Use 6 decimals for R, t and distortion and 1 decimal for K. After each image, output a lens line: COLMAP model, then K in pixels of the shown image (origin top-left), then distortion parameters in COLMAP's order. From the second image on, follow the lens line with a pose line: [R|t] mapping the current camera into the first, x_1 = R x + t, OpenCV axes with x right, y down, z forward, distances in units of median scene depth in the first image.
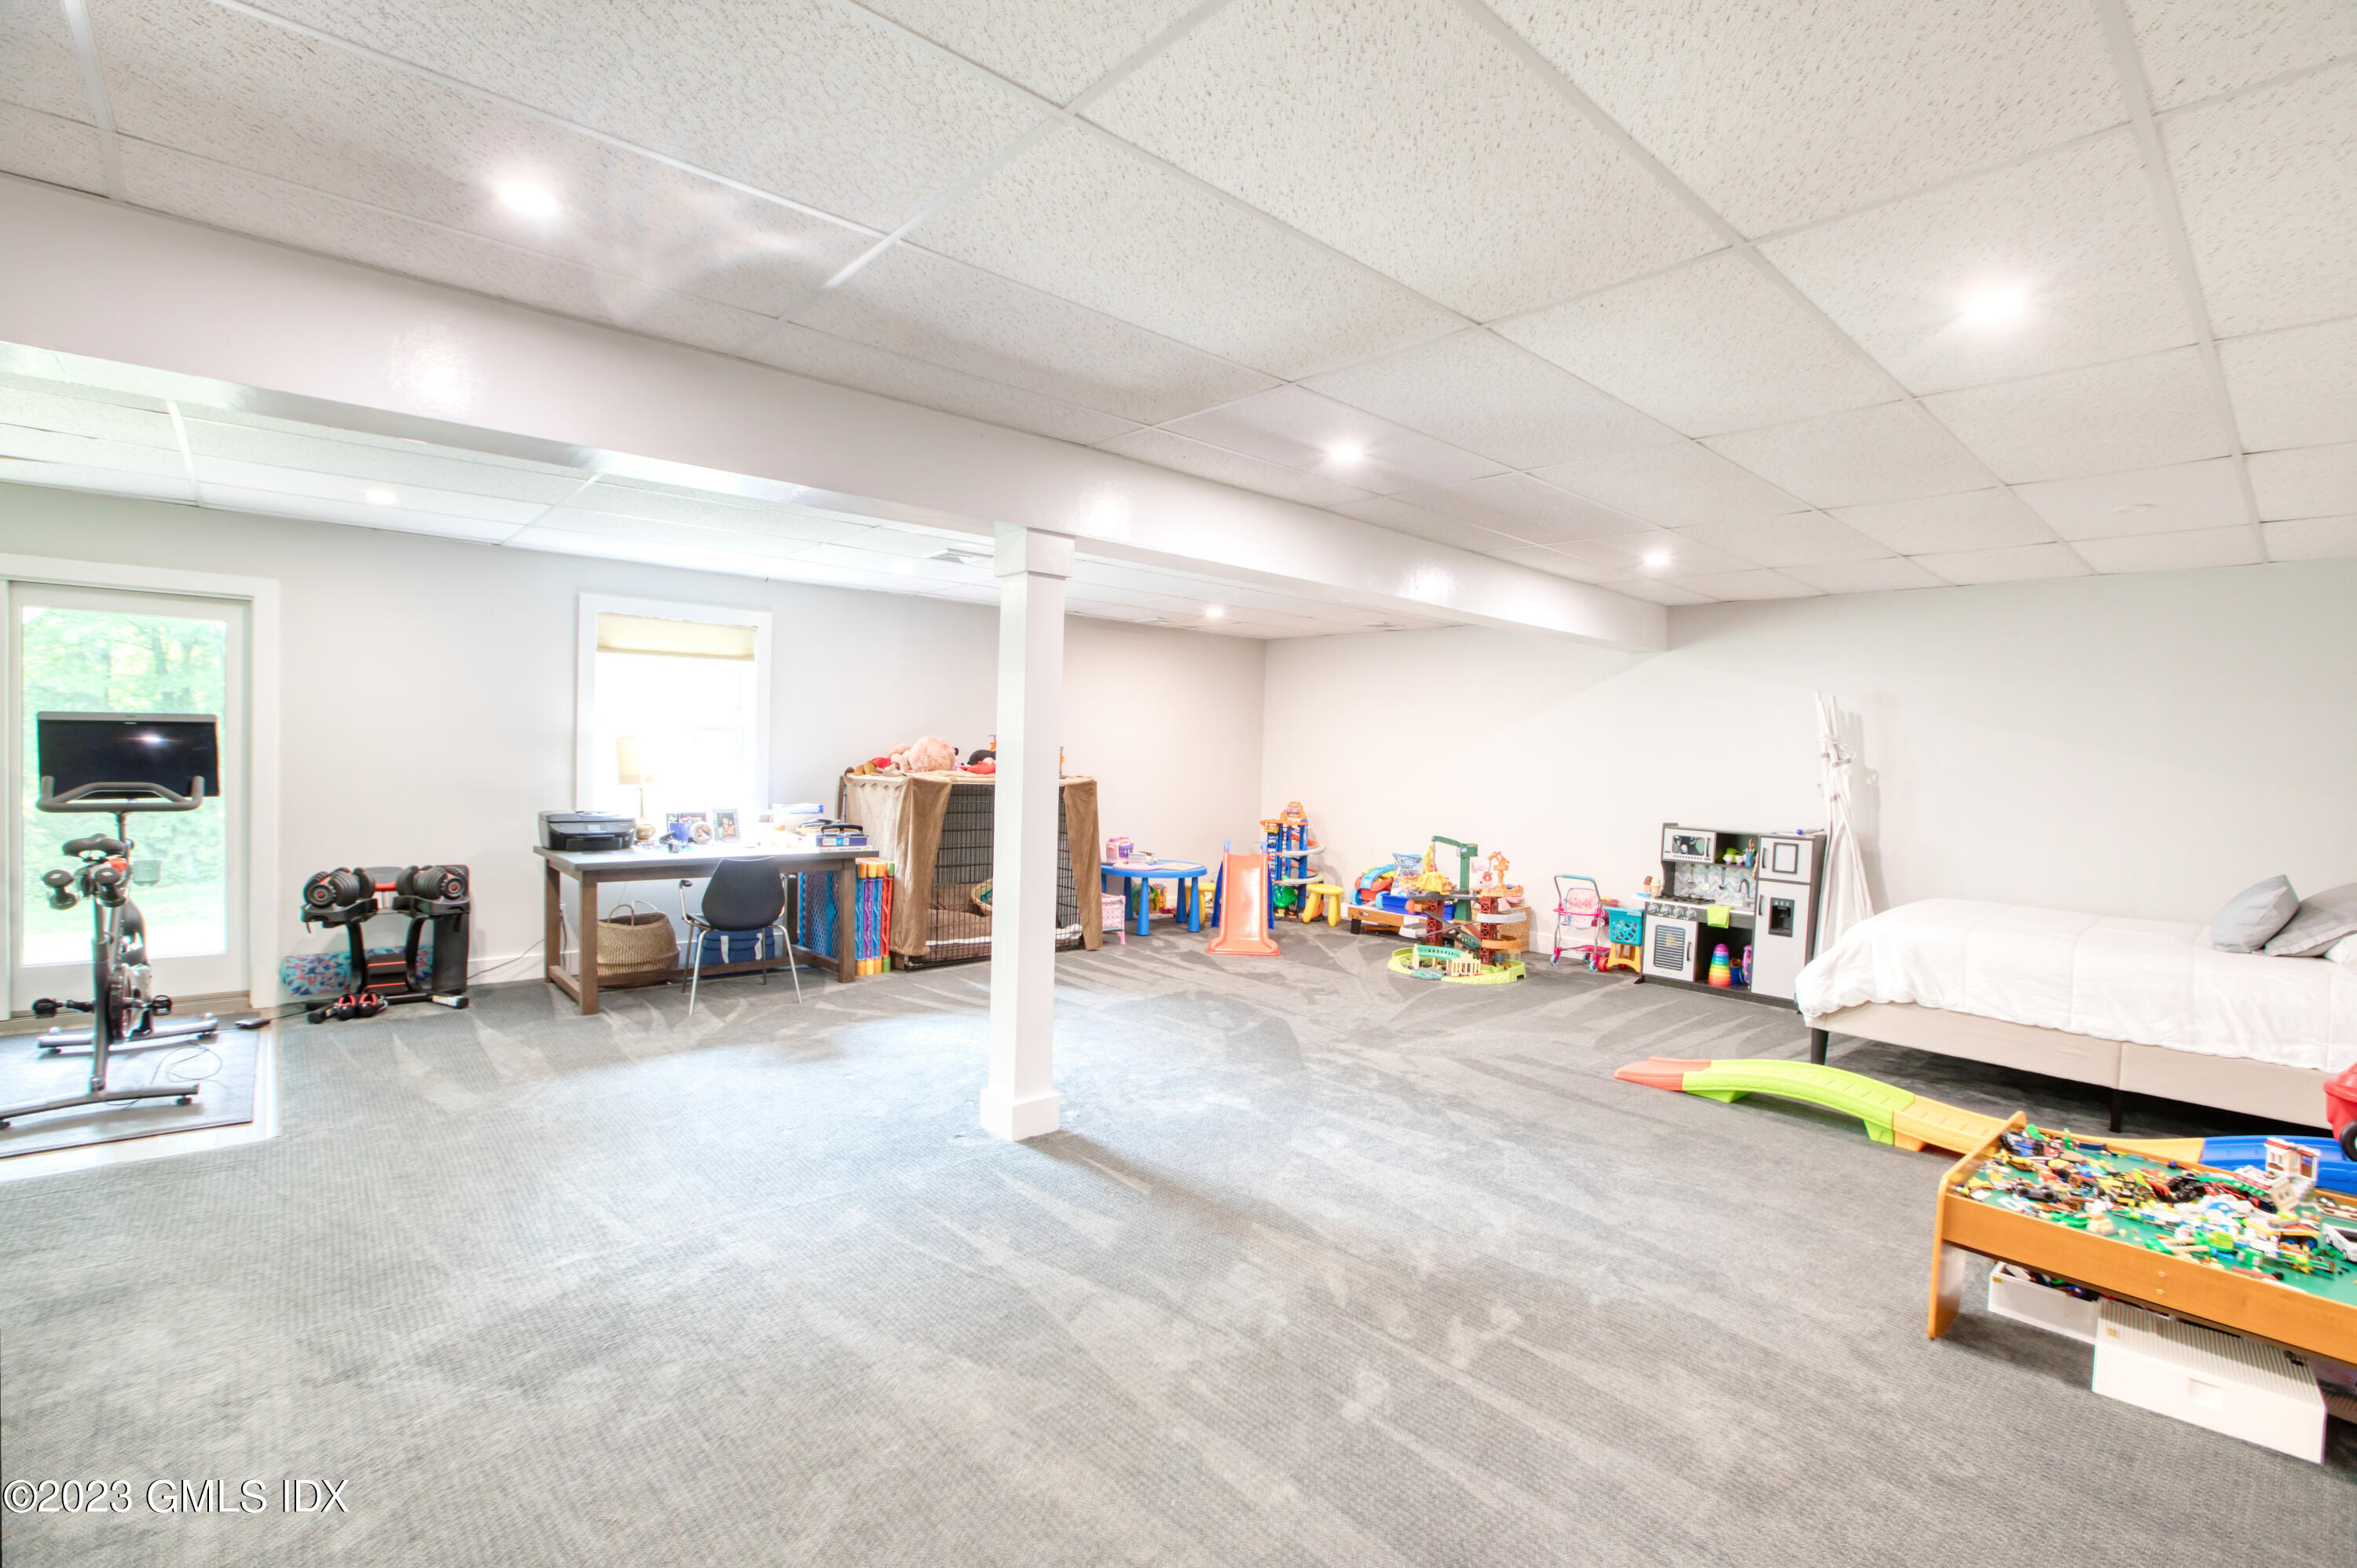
lens RADIAL K [[1067.3, 0, 1166.9], [0, 1067.3, 787.7], [0, 0, 1]] dist [-0.016102, 0.000705]
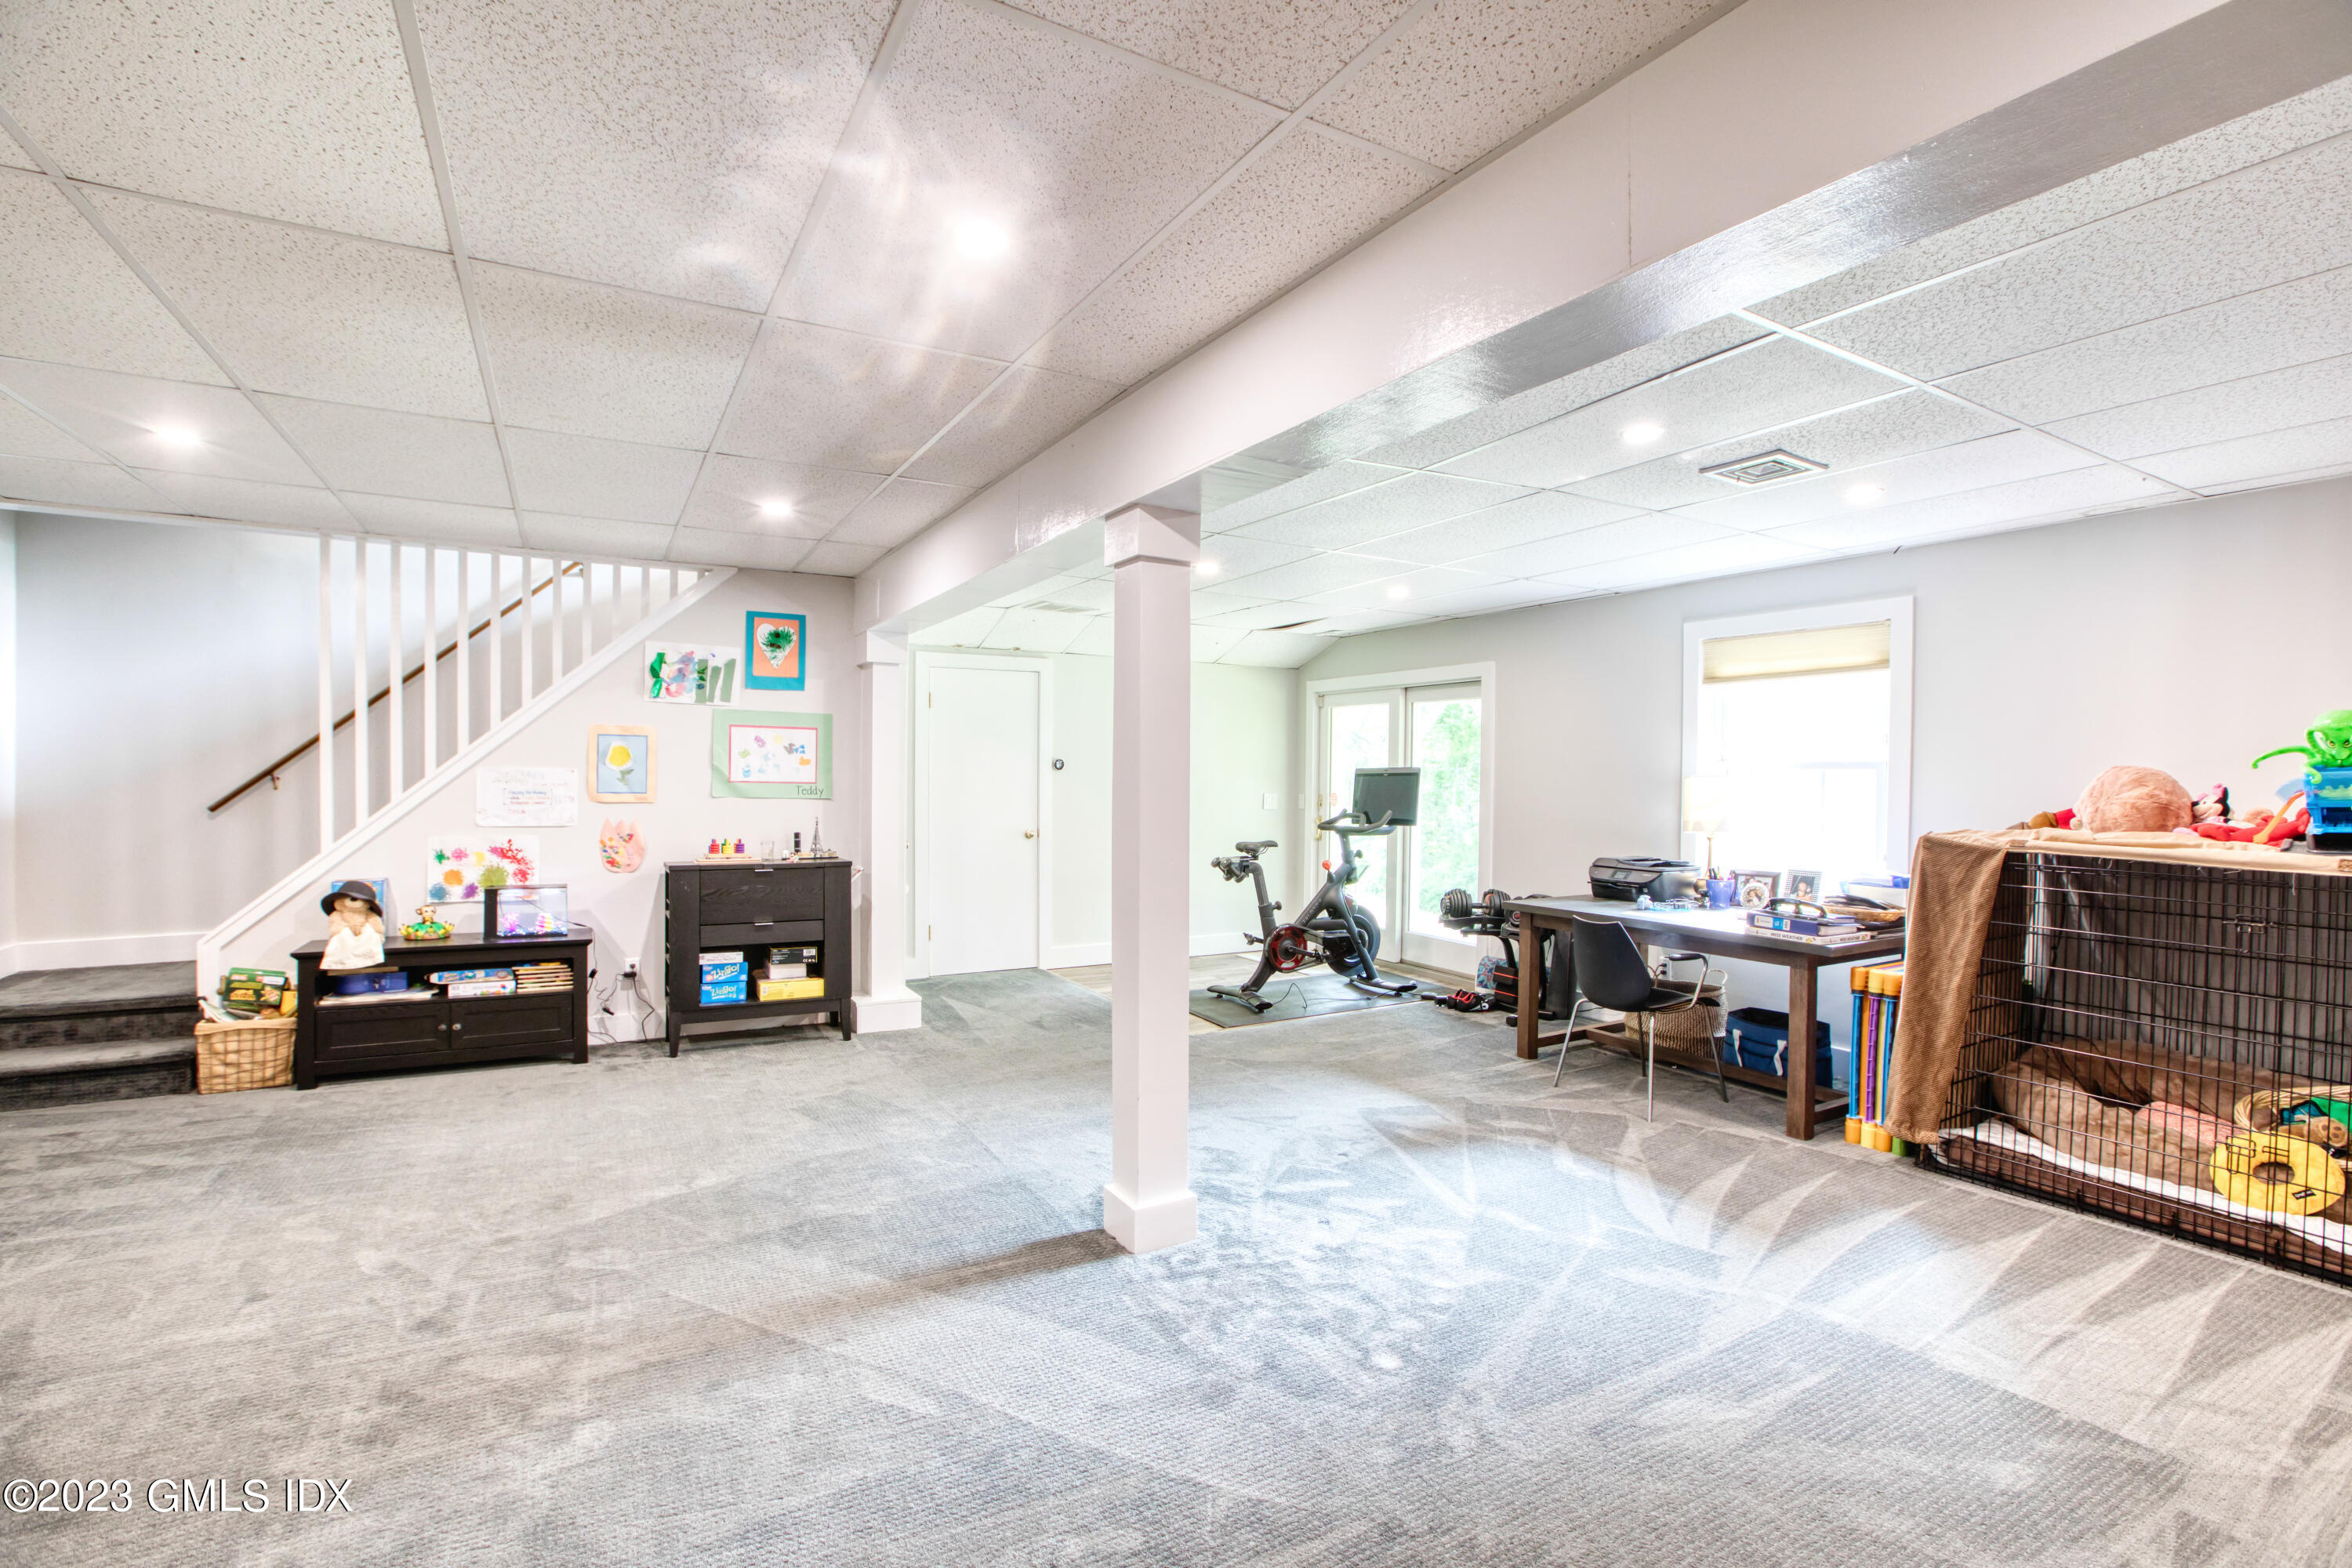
lens RADIAL K [[1082.6, 0, 1176.9], [0, 1082.6, 807.7], [0, 0, 1]] dist [-0.036700, 0.000262]
pose [[-0.190565, -0.001032, -0.981674, 0.490218], [-0.047335, 0.998846, 0.008139, -0.012204], [0.980533, 0.048018, -0.190394, 0.838717]]
